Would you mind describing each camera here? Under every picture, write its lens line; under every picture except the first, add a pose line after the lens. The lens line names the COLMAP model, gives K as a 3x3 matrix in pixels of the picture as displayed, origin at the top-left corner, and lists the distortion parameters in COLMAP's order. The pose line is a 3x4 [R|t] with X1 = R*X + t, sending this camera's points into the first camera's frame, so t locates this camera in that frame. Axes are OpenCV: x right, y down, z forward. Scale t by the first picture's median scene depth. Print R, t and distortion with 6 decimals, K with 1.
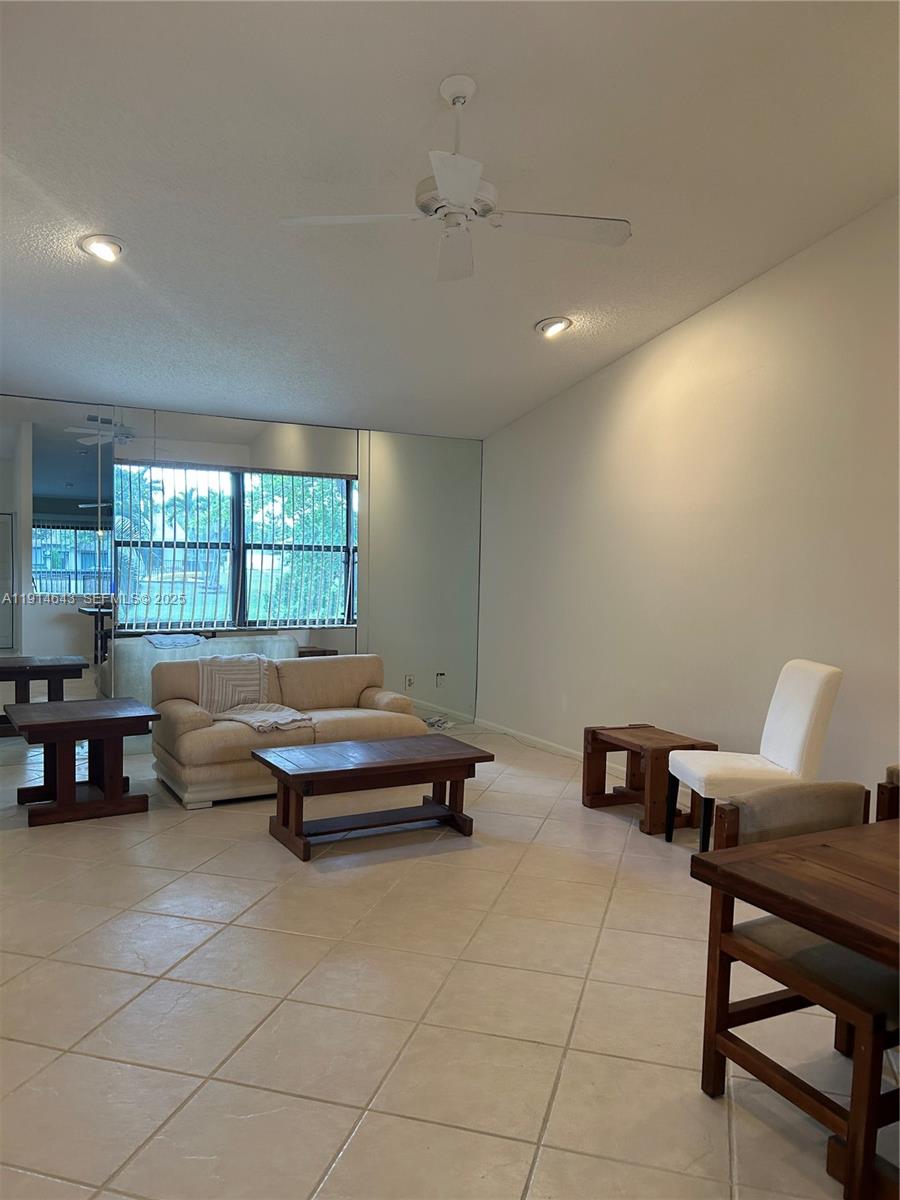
lens RADIAL K [[893.7, 0, 458.6], [0, 893.7, 603.6], [0, 0, 1]] dist [0.030738, -0.006147]
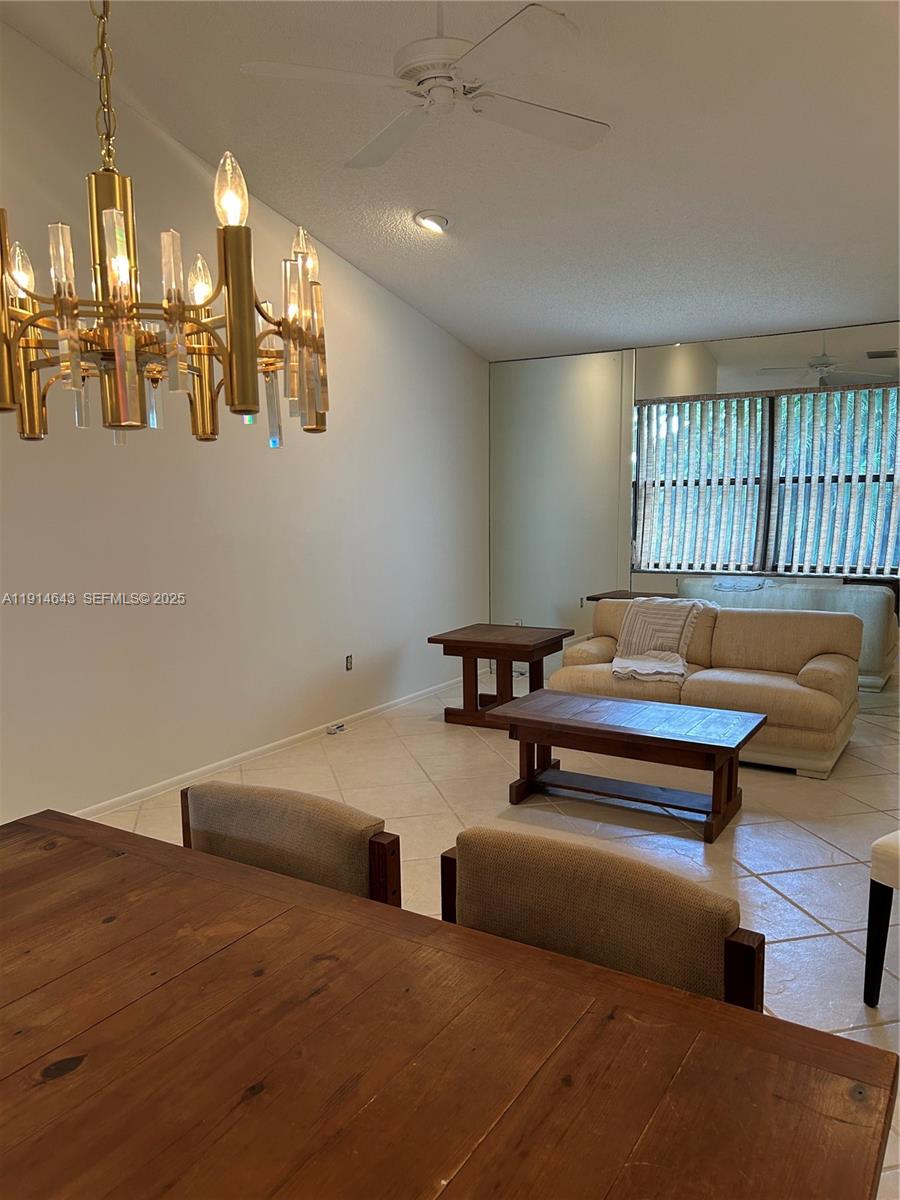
lens RADIAL K [[893.7, 0, 441.9], [0, 893.7, 594.6], [0, 0, 1]] dist [0.030738, -0.006147]
pose [[0.468213, 0.065946, -0.881151, 0.458277], [-0.022429, 0.997777, 0.062756, -0.000306], [0.883331, -0.009620, 0.468652, 0.344454]]
